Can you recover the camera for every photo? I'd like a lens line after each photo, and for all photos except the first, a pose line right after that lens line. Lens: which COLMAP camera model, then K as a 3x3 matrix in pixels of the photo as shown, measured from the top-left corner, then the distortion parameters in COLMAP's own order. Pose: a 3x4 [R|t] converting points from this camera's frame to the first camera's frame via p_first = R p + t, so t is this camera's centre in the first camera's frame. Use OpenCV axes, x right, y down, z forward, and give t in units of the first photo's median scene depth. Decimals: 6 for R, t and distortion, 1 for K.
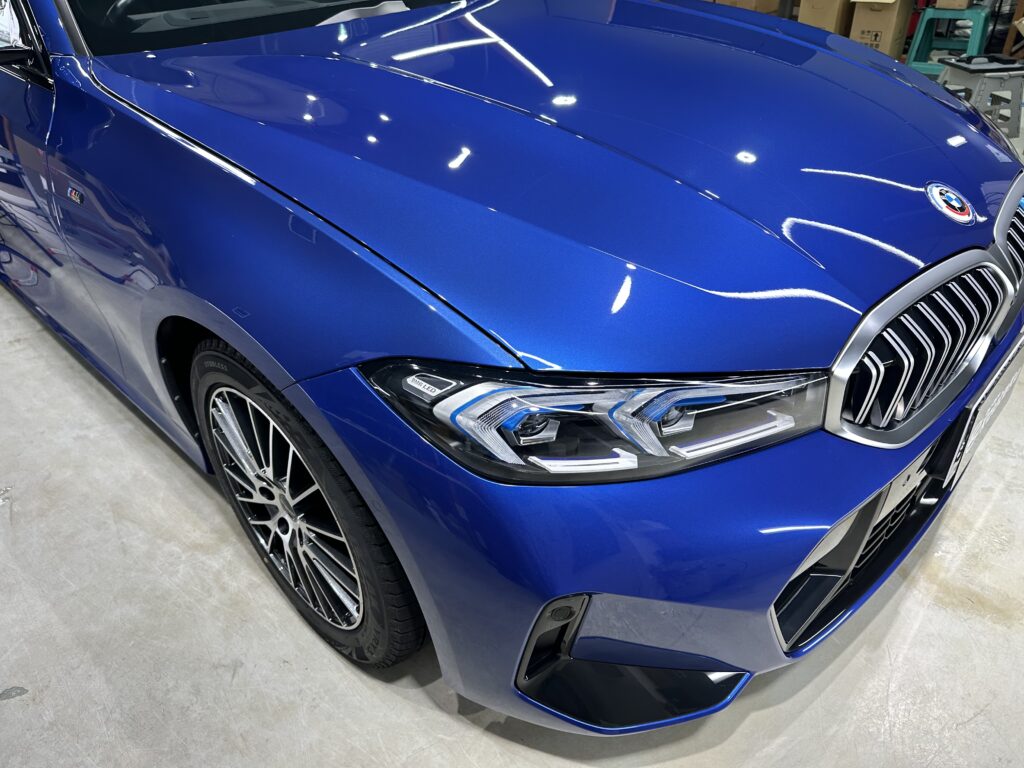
lens RADIAL K [[733.2, 0, 512.0], [0, 733.2, 384.0], [0, 0, 1]] dist [-0.001370, -0.003600]
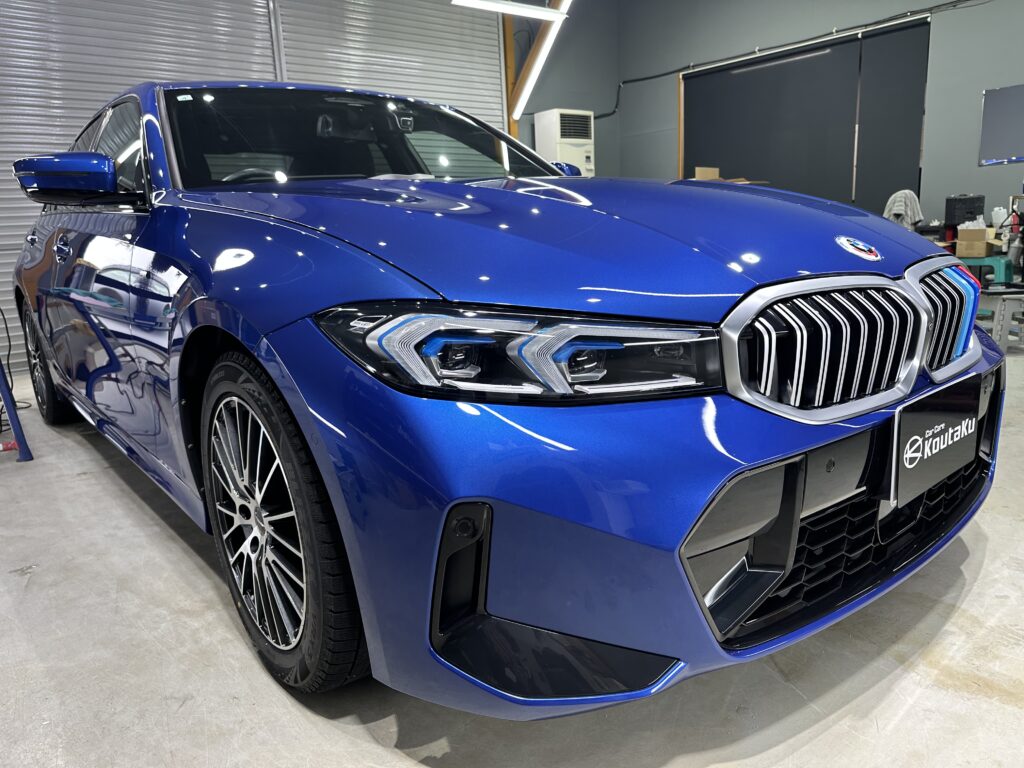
lens RADIAL K [[733.2, 0, 512.0], [0, 733.2, 384.0], [0, 0, 1]] dist [-0.001370, -0.003600]
pose [[0.993592, 0.014624, -0.112075, 0.154115], [-0.054505, 0.930672, -0.361771, 0.306724], [0.099014, 0.365561, 0.925506, -0.021627]]
